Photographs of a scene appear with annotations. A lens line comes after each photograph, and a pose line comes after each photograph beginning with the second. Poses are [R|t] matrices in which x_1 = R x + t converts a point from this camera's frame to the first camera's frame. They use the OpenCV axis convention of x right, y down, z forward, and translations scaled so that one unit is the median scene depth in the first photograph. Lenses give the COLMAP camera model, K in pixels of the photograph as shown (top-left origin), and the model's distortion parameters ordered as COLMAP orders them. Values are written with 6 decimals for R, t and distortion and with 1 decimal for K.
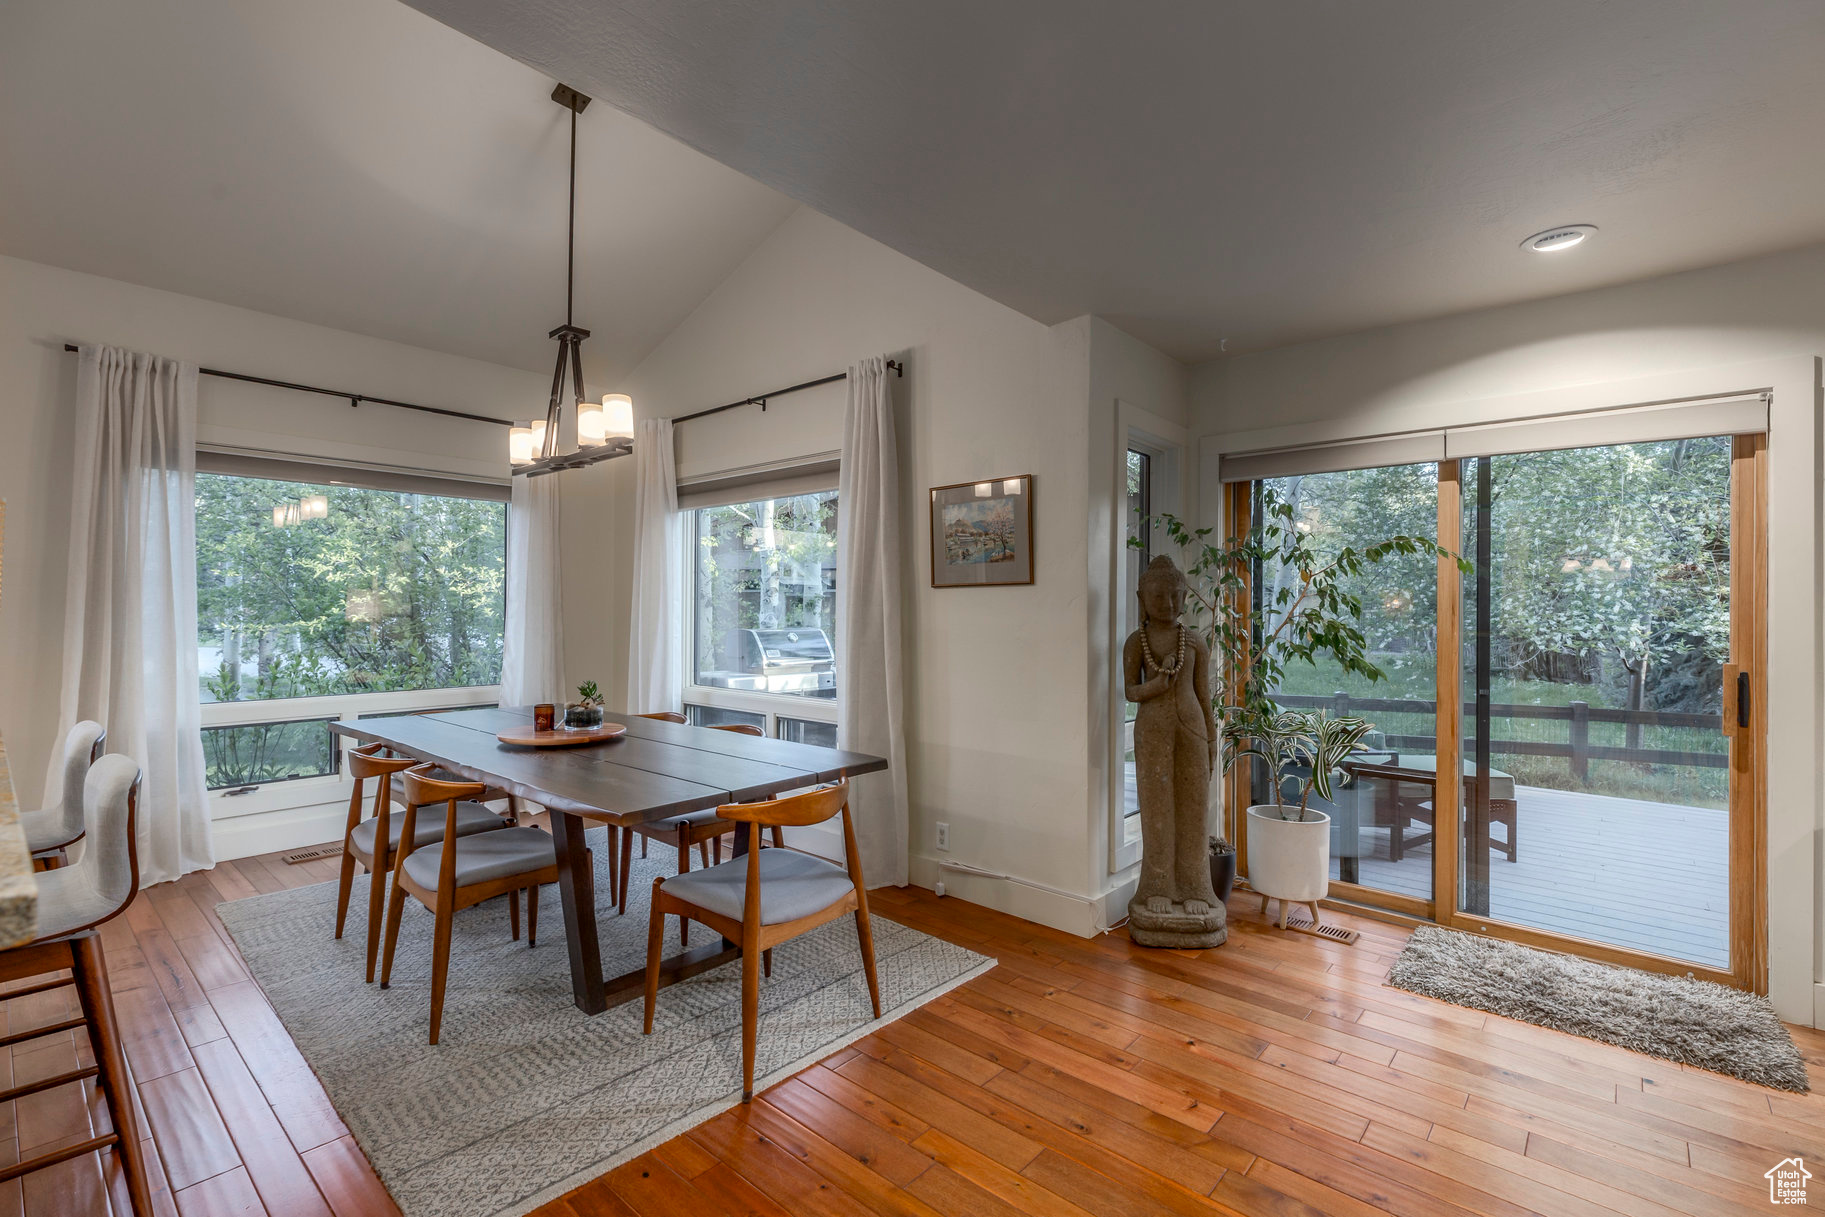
lens RADIAL K [[810.2, 0, 916.4], [0, 810.2, 589.4], [0, 0, 1]] dist [-0.001107, 0.000338]
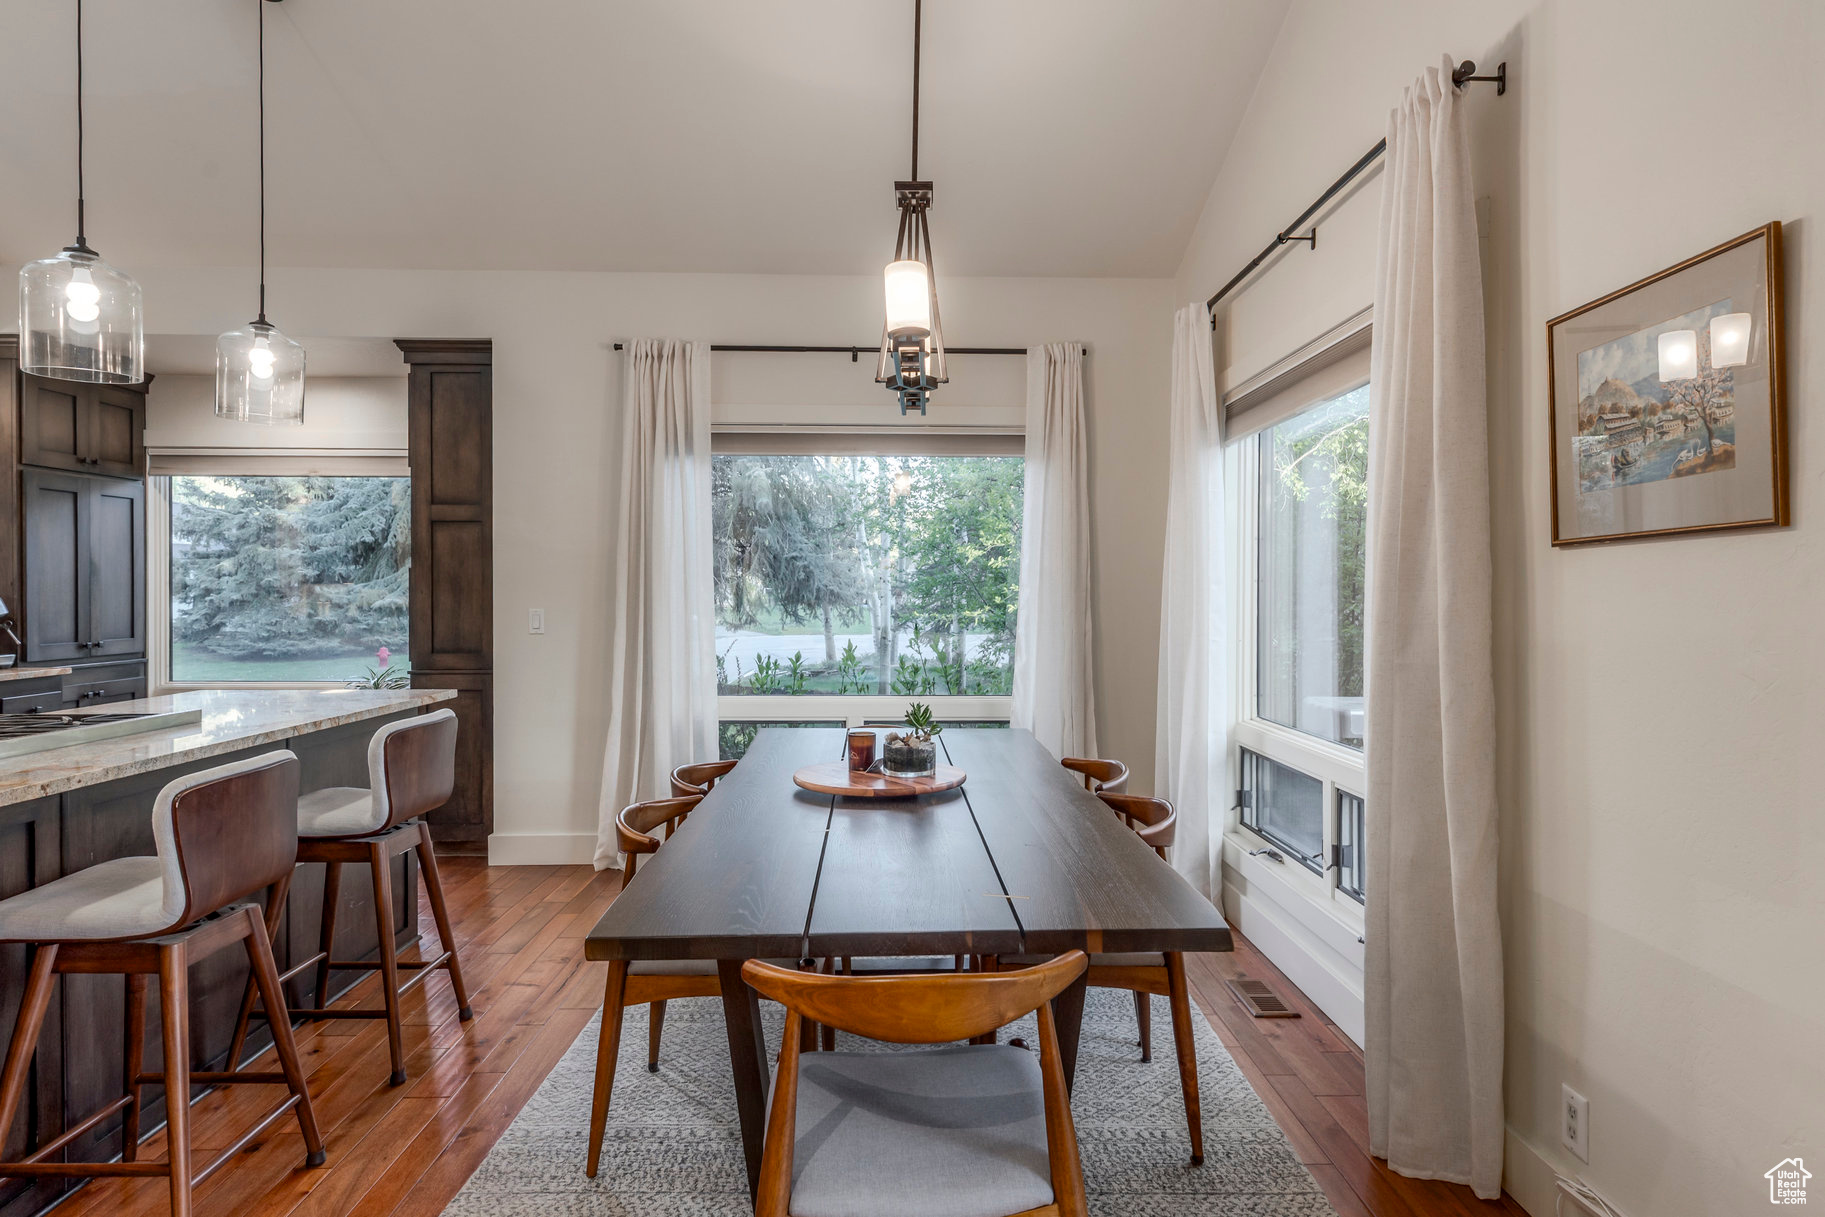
lens RADIAL K [[1042.4, 0, 916.9], [0, 1042.4, 595.1], [0, 0, 1]] dist [0.003914, -0.001767]
pose [[0.679839, -0.001908, -0.733359, 0.198671], [0.018003, 0.999739, 0.014088, 0.009363], [0.733140, -0.022780, 0.679696, 0.361961]]
